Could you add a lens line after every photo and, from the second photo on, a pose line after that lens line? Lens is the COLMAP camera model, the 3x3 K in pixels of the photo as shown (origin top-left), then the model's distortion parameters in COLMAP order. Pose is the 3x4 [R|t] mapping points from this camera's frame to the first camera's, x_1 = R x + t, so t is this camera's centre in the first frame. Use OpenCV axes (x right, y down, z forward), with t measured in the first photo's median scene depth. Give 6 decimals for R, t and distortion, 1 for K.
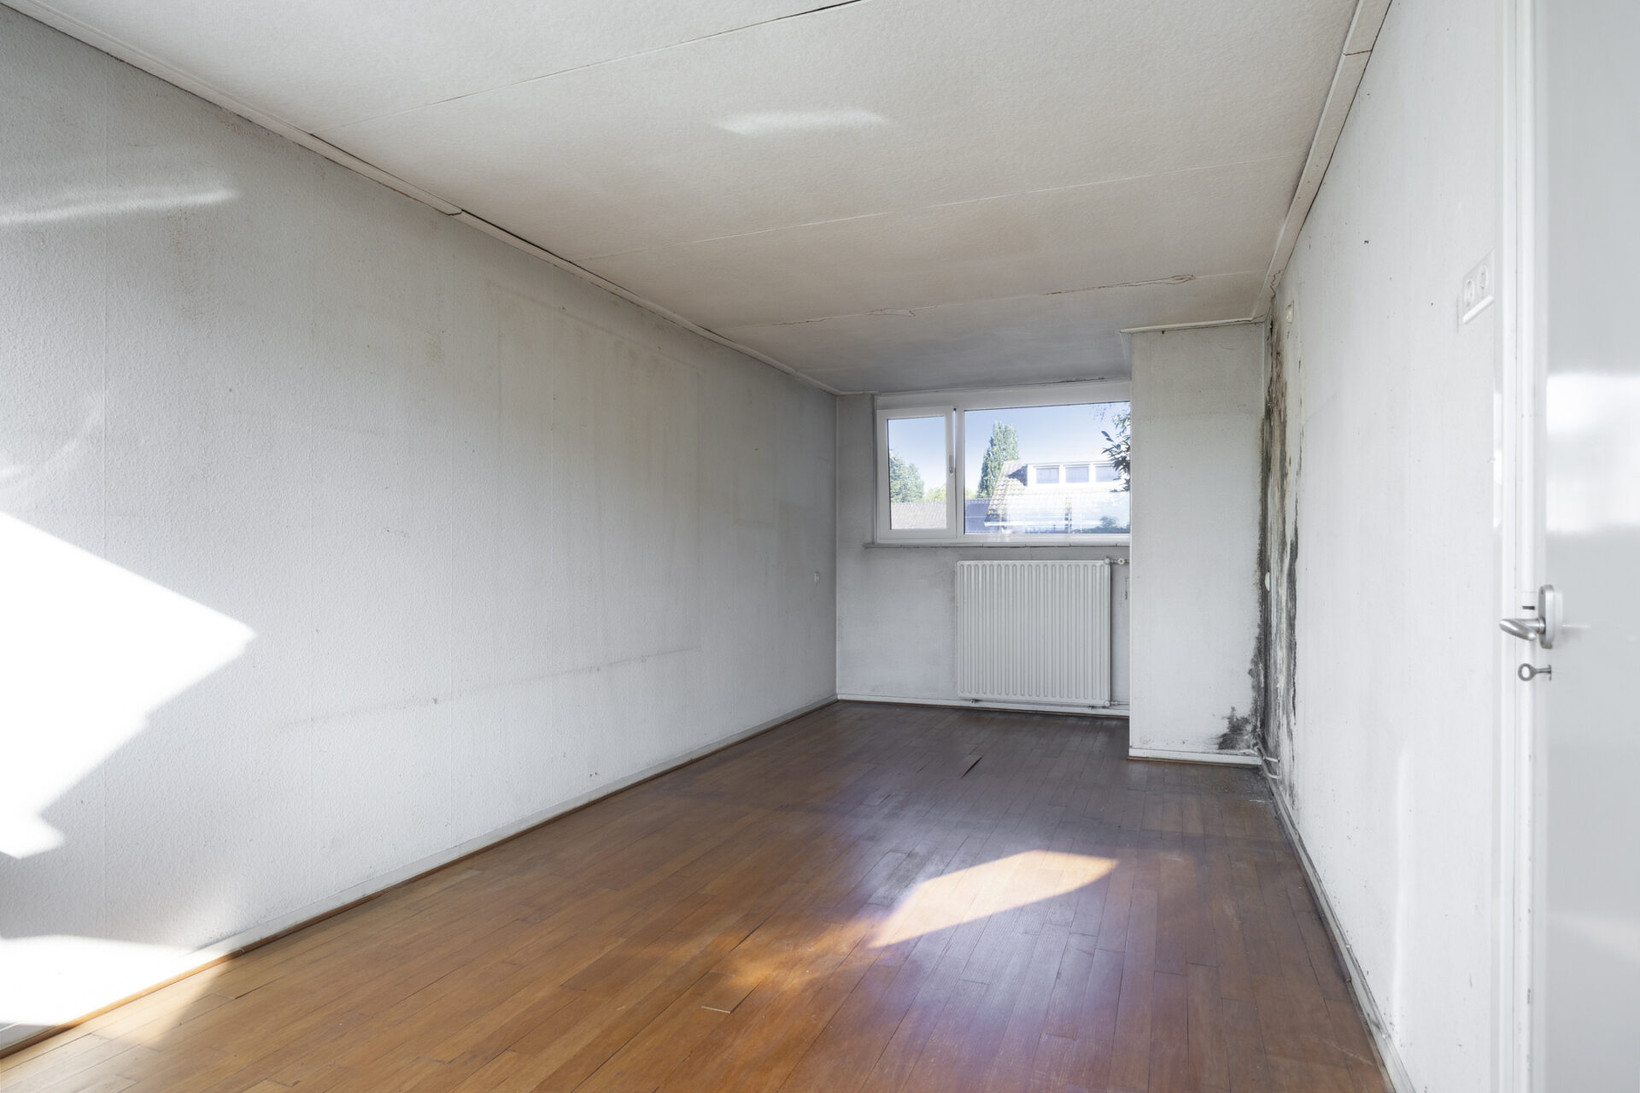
lens RADIAL K [[908.3, 0, 818.6], [0, 908.3, 550.0], [0, 0, 1]] dist [0.000068, 0.001177]
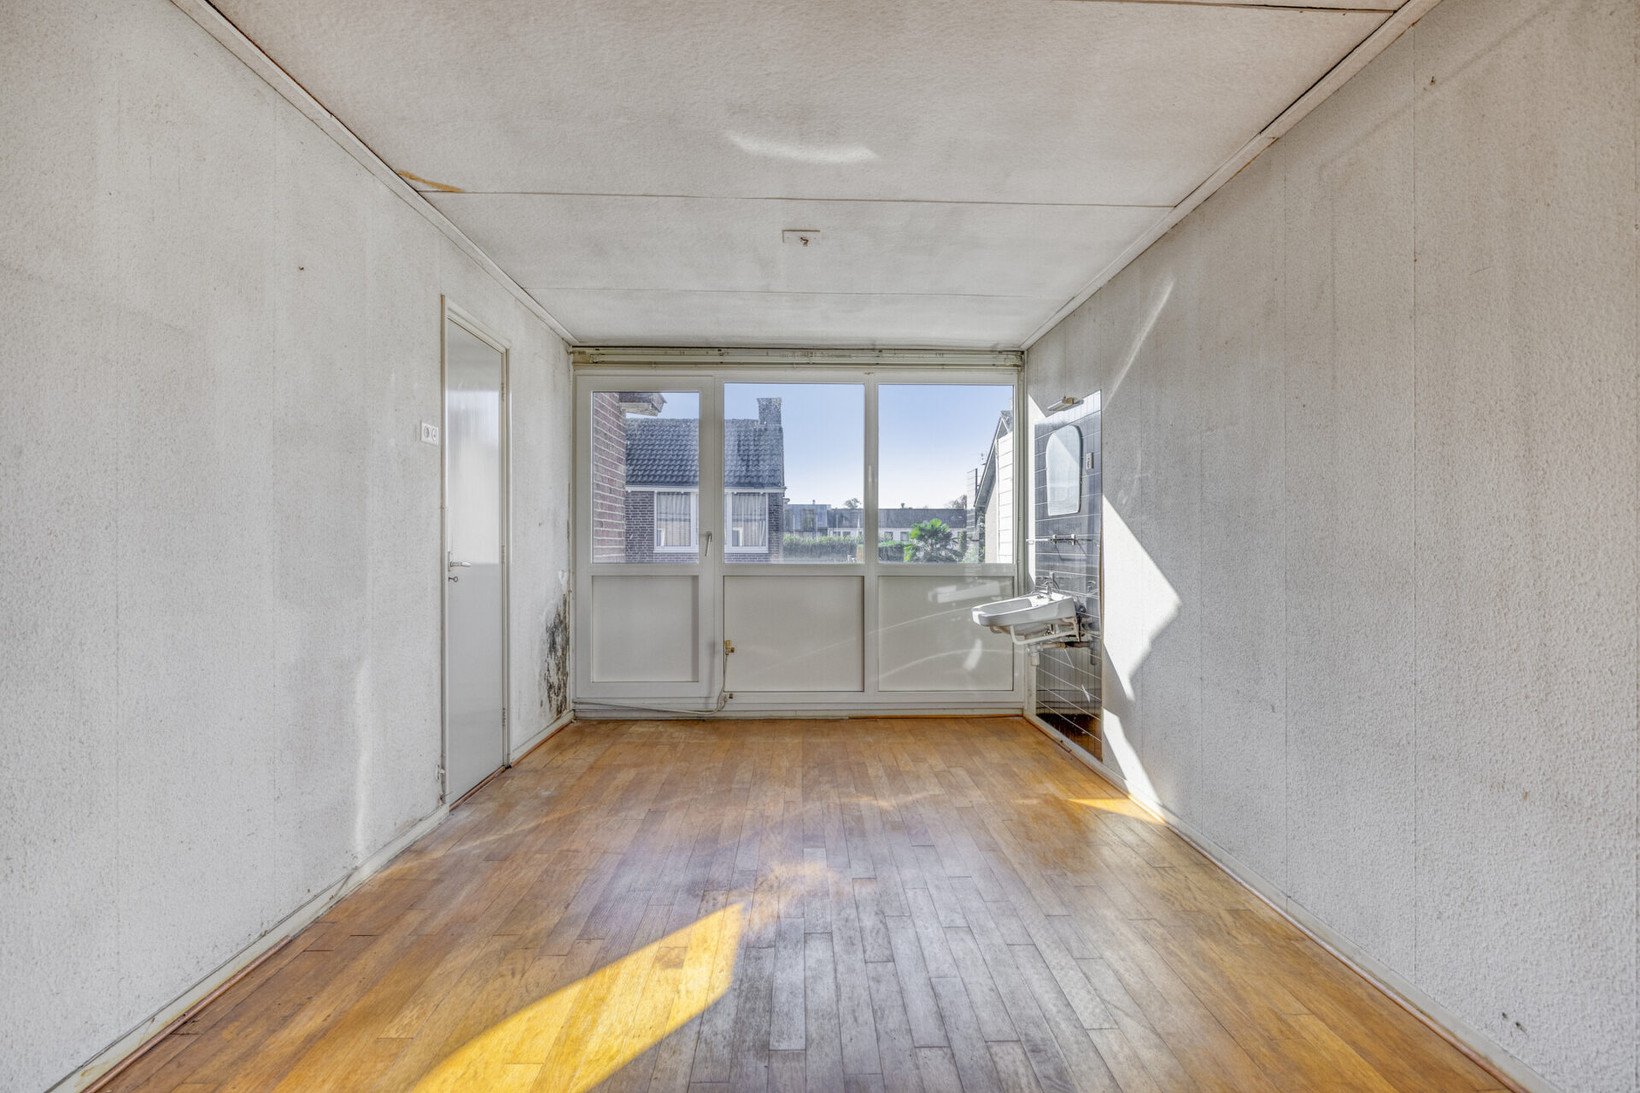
lens RADIAL K [[908.3, 0, 819.5], [0, 908.3, 546.5], [0, 0, 1]] dist [0.000068, 0.001177]
pose [[-0.925156, -0.002547, -0.379579, 0.311363], [-0.001805, 0.999996, -0.002313, 0.012181], [0.379584, -0.001455, -0.925156, 1.656632]]
